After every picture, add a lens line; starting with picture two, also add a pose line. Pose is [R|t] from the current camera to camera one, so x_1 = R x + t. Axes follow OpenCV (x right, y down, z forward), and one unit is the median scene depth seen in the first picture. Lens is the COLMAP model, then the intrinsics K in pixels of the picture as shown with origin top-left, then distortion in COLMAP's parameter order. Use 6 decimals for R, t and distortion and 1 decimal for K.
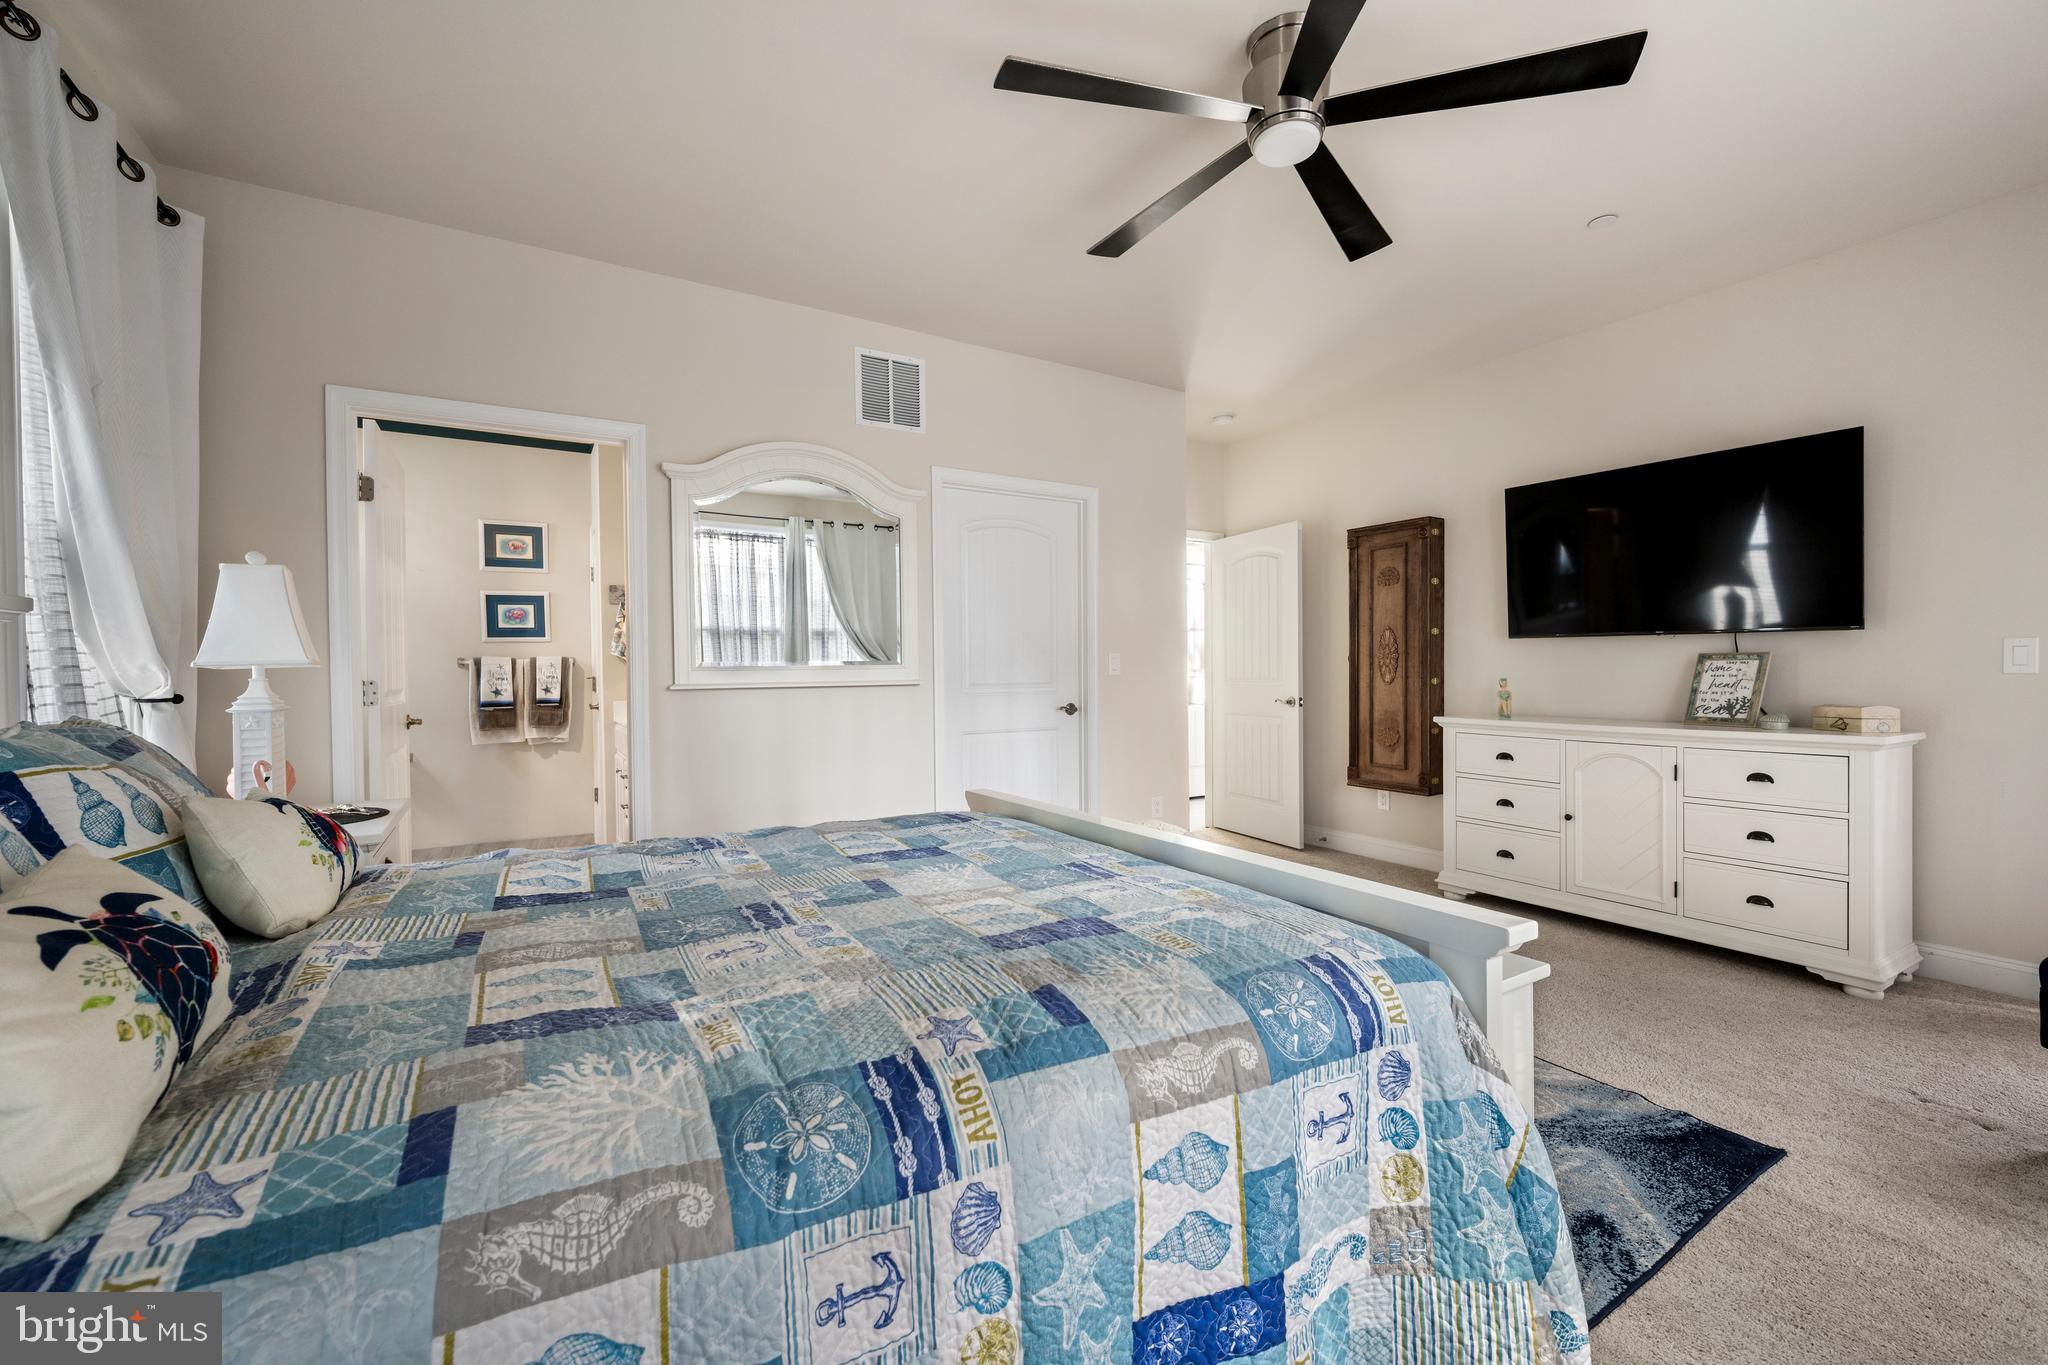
lens RADIAL K [[840.2, 0, 1029.3], [0, 840.2, 681.3], [0, 0, 1]] dist [0.000654, -0.000004]
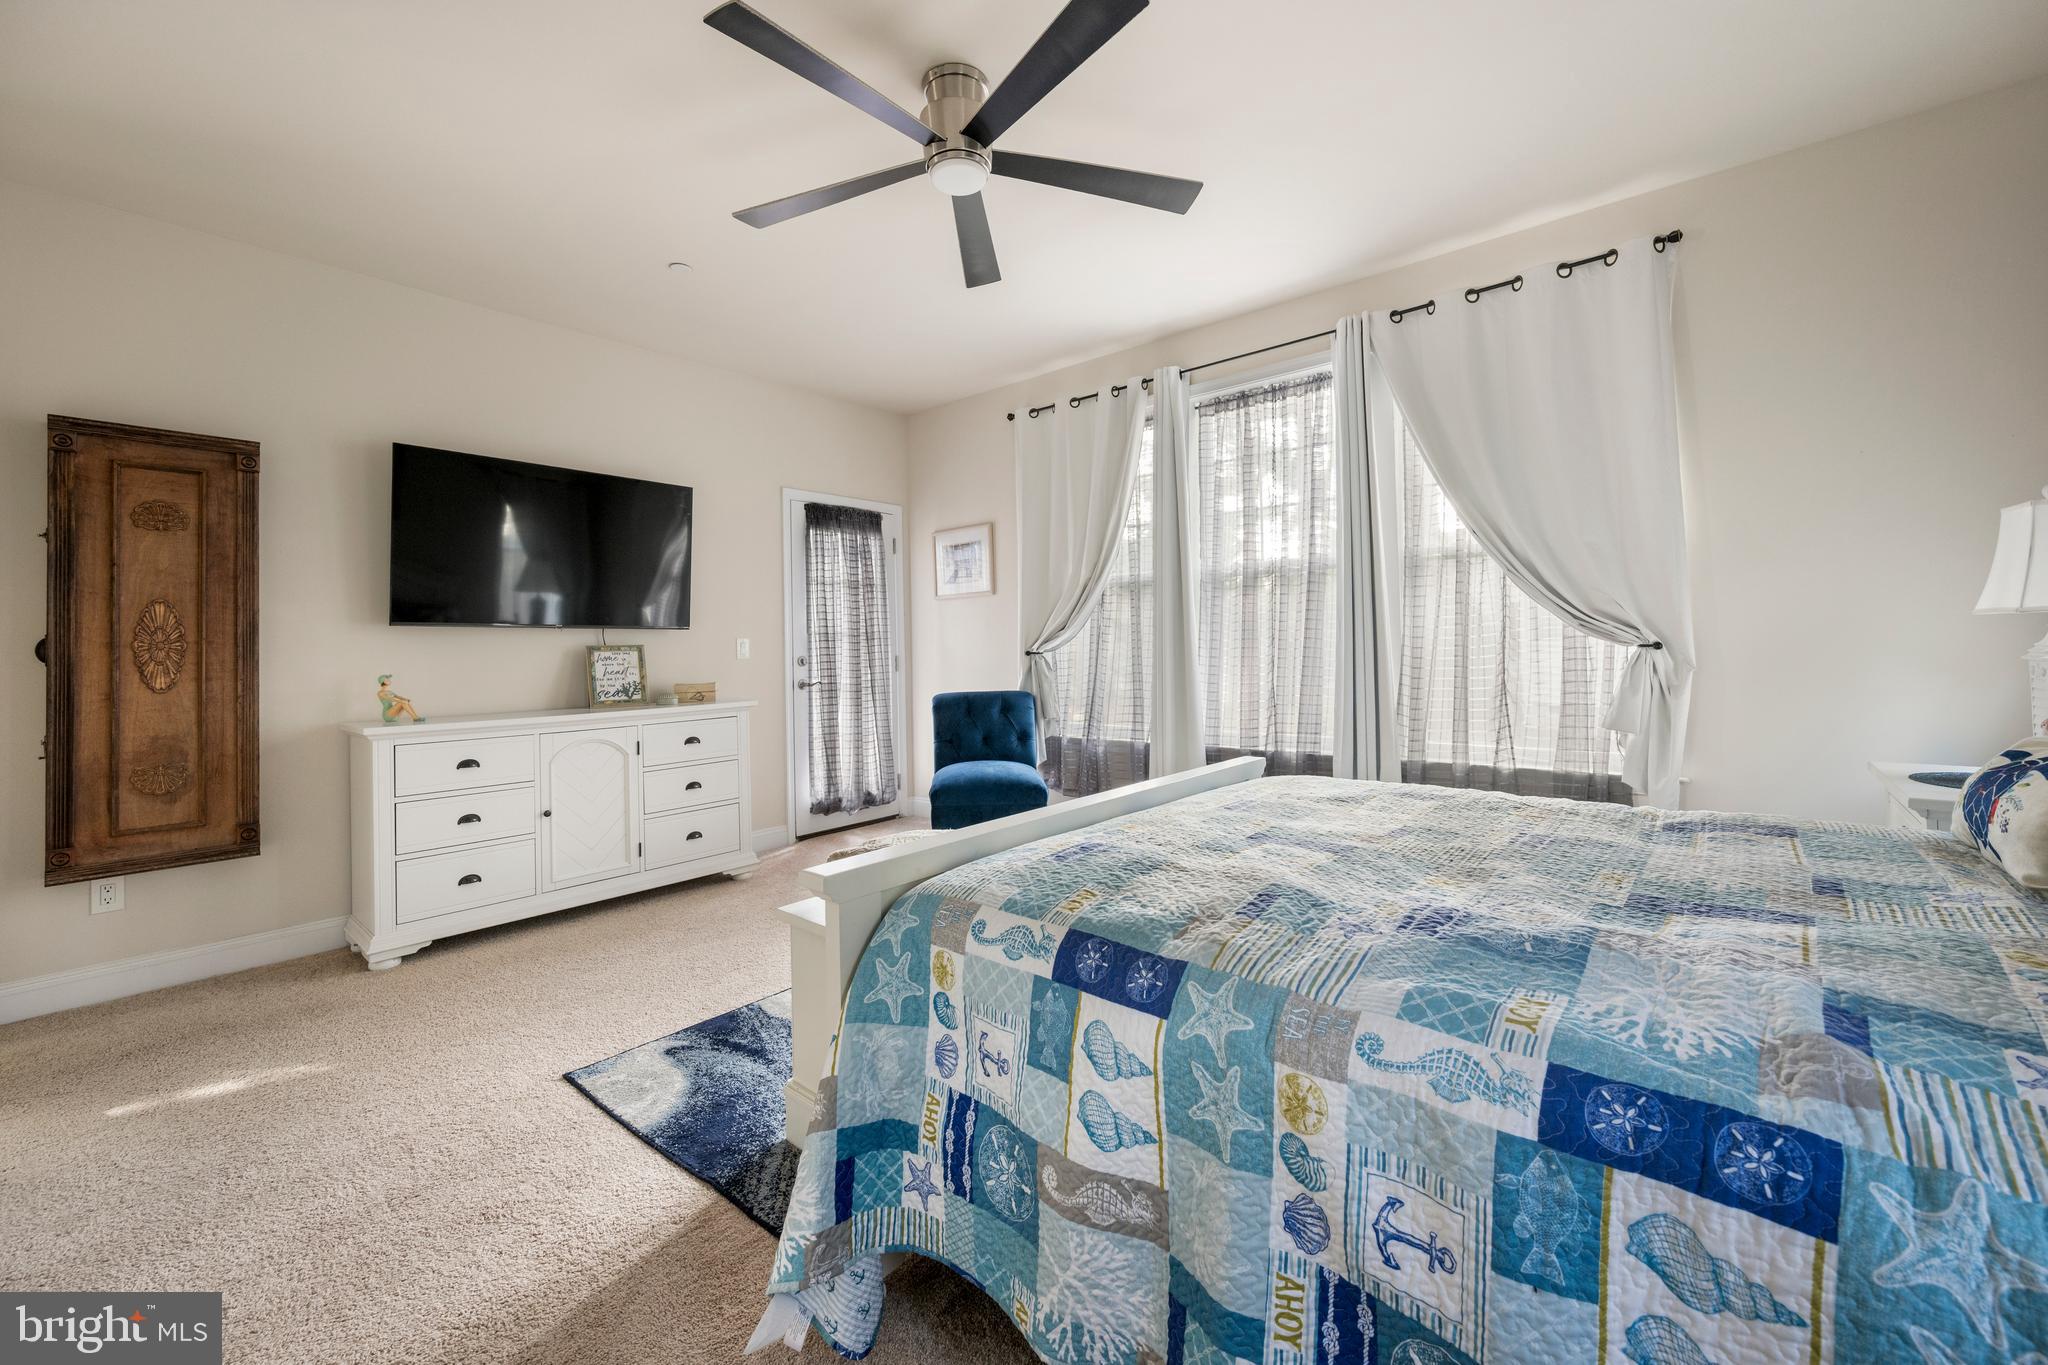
lens RADIAL K [[811.0, 0, 1045.9], [0, 811.0, 631.8], [0, 0, 1]] dist [-0.001368, -0.000094]
pose [[-0.313520, 0.033949, 0.948974, -0.379747], [0.038837, 0.998983, -0.022907, -0.002511], [-0.948787, 0.029673, -0.314520, 0.662392]]
